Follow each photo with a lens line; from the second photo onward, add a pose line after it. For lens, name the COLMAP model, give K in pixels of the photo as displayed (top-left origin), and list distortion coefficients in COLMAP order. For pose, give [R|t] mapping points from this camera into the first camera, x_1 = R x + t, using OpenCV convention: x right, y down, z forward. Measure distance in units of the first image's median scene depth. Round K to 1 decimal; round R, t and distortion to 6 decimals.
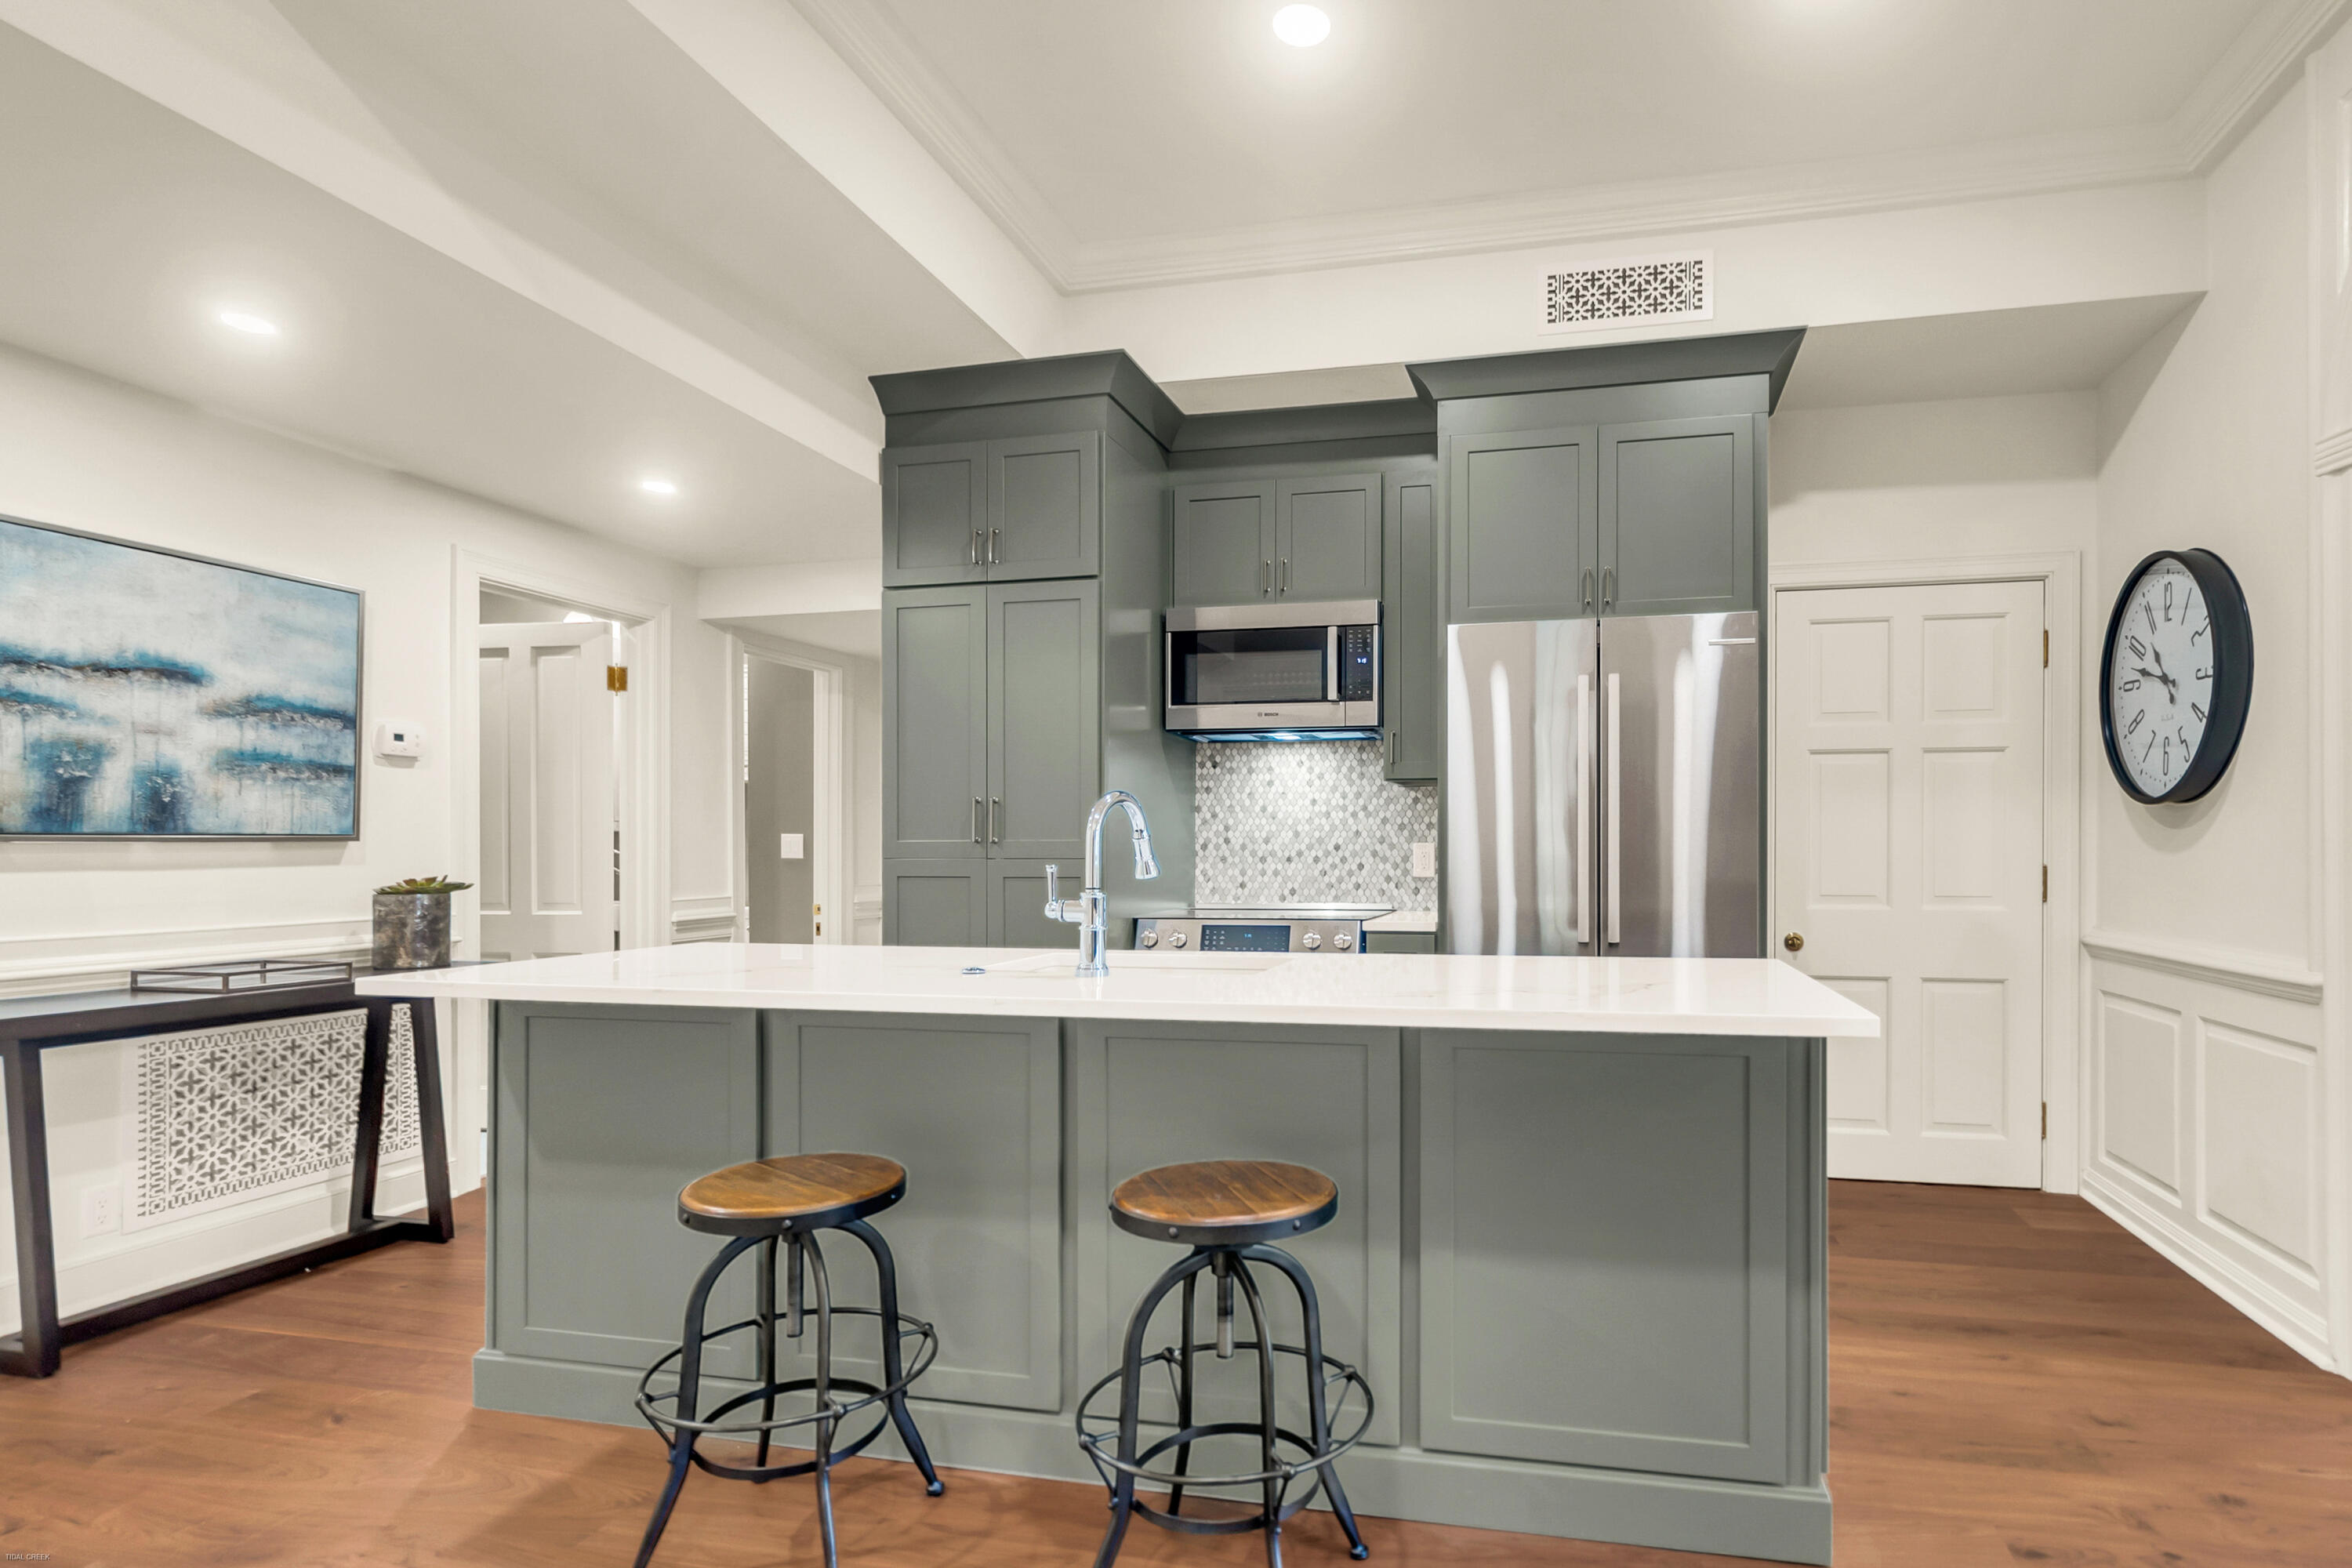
lens RADIAL K [[1178.3, 0, 1330.2], [0, 1178.3, 844.7], [0, 0, 1]] dist [-0.000043, 0.001656]
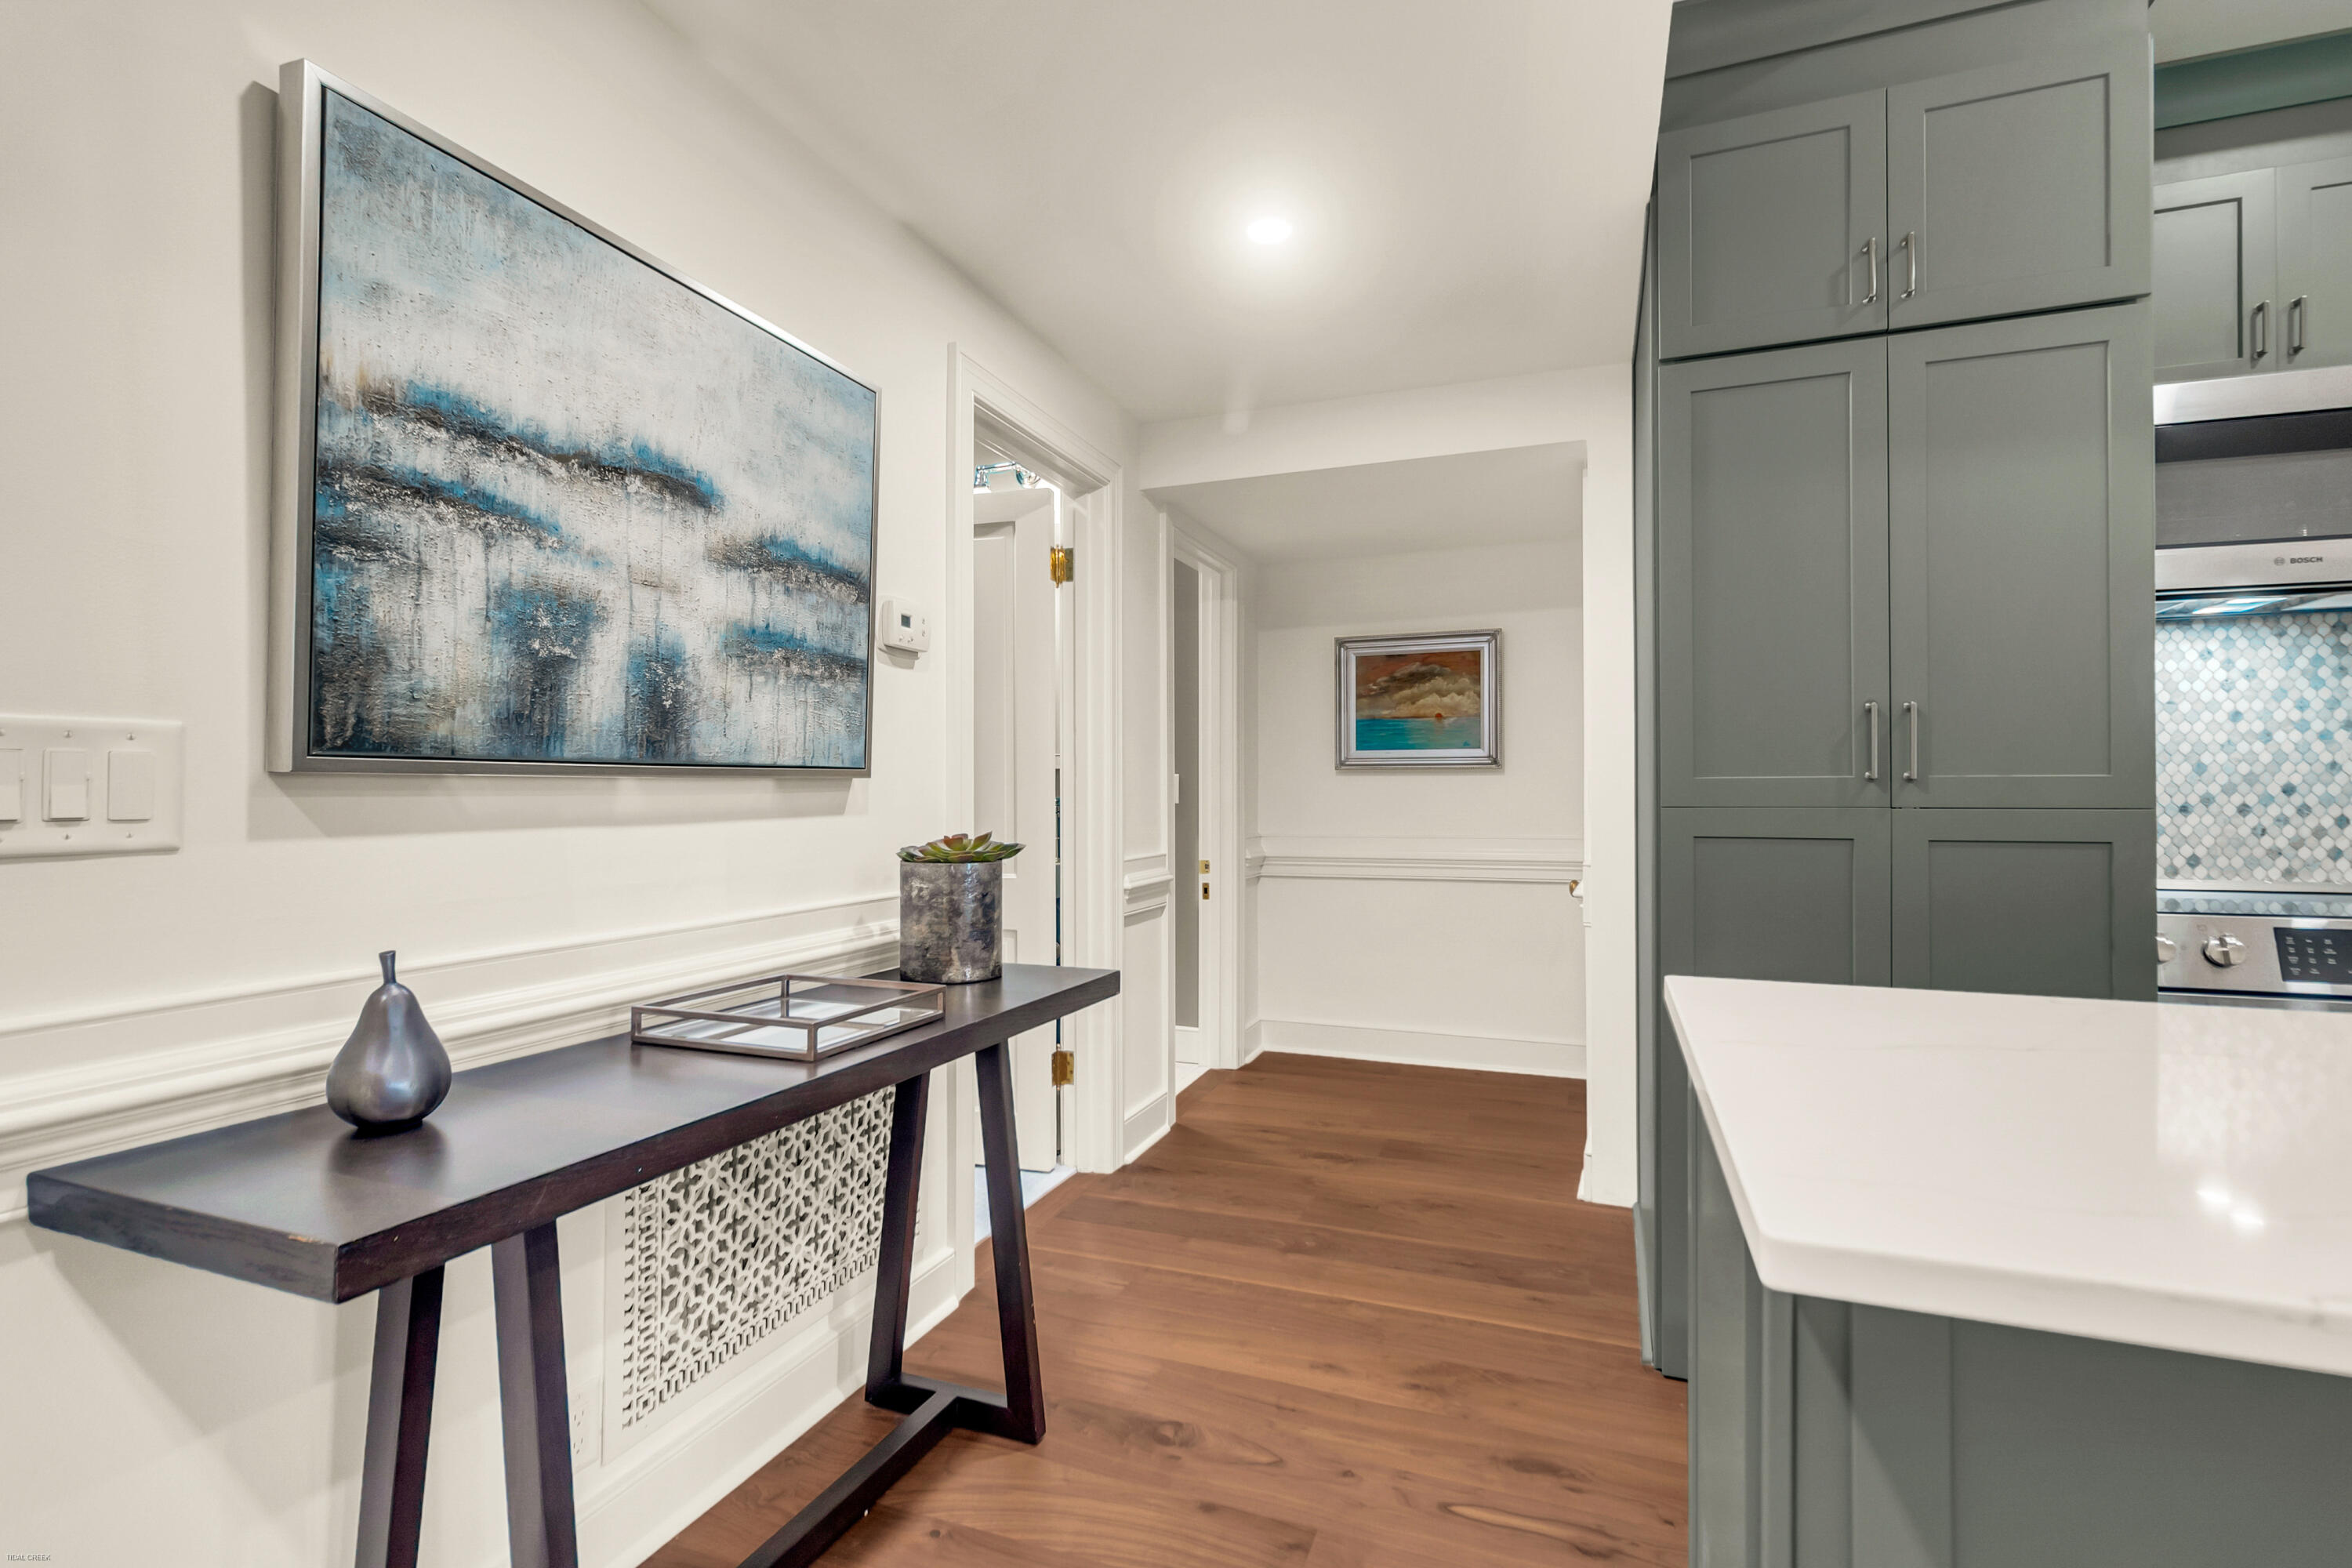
lens RADIAL K [[1063.4, 0, 1184.6], [0, 1063.4, 783.2], [0, 0, 1]] dist [0.001454, 0.000264]
pose [[0.991341, 0.000056, -0.131314, -0.591002], [-0.000867, 0.999981, -0.006114, 0.003290], [0.131311, 0.006175, 0.991322, 0.458088]]
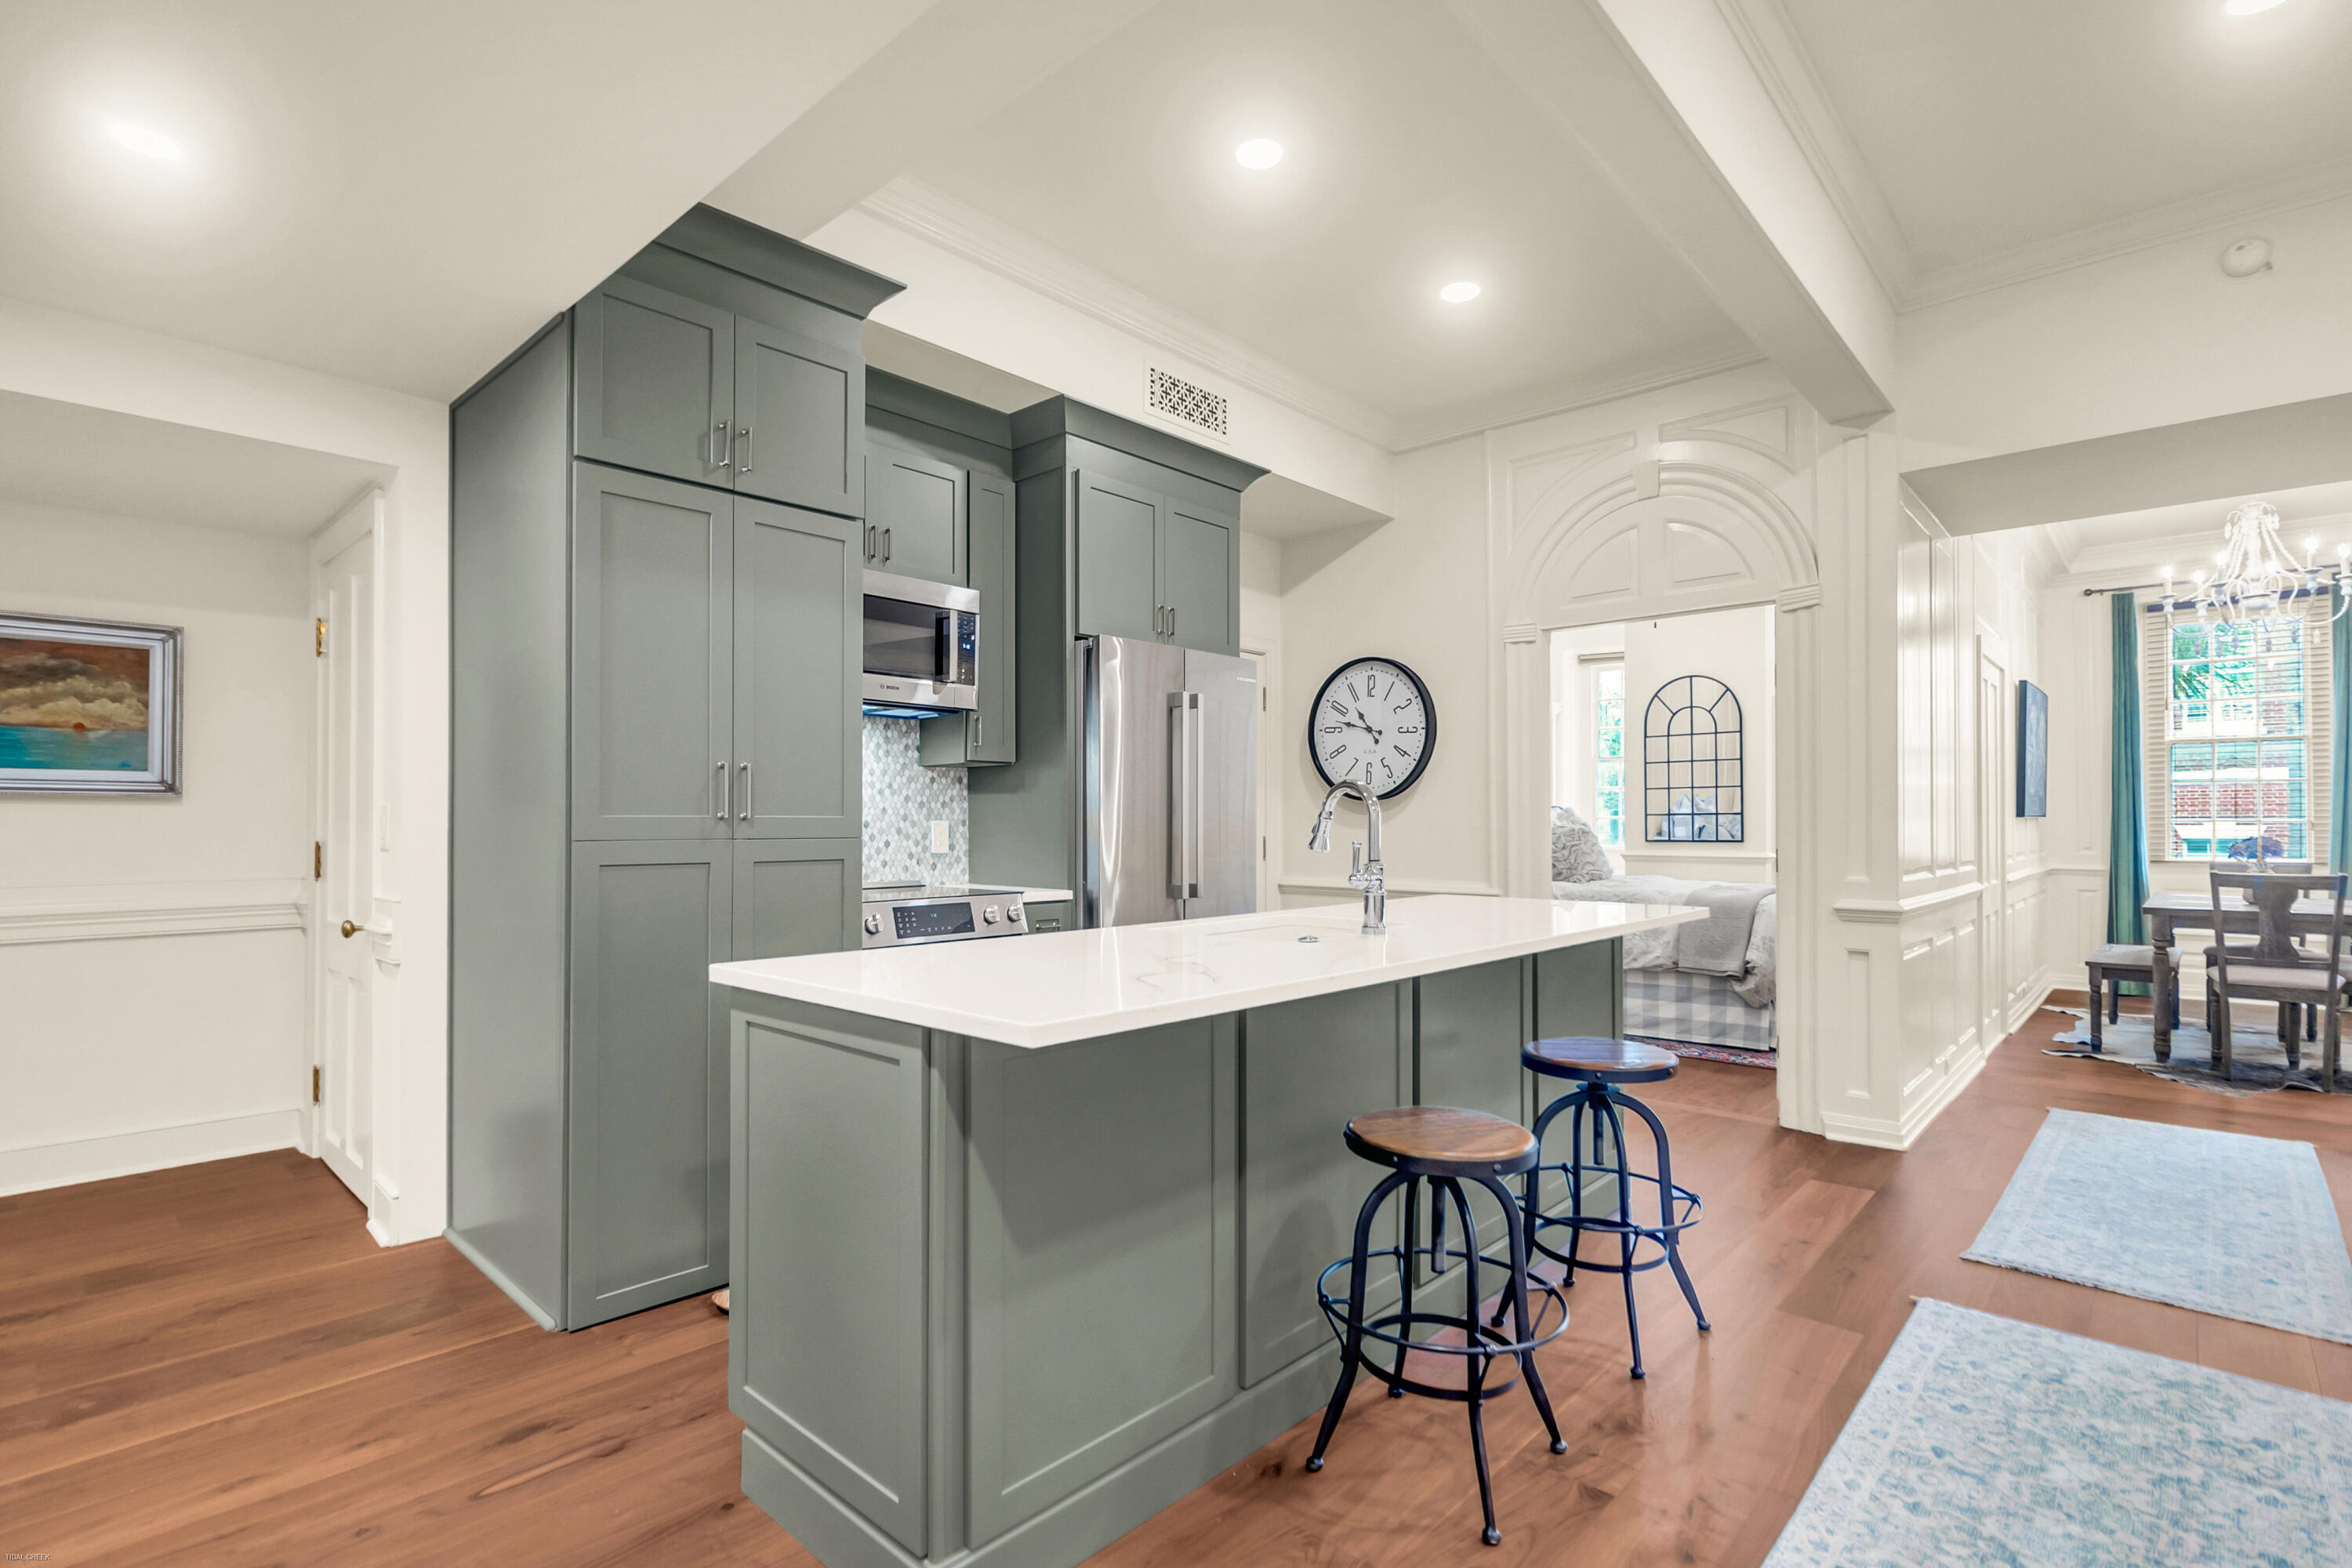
lens RADIAL K [[1151.6, 0, 1124.6], [0, 1151.6, 811.5], [0, 0, 1]] dist [0.002762, 0.000473]
pose [[0.509587, 0.010194, 0.860359, -0.856584], [-0.004079, 0.999947, -0.009432, -0.000840], [-0.860409, 0.001297, 0.509602, 0.397174]]
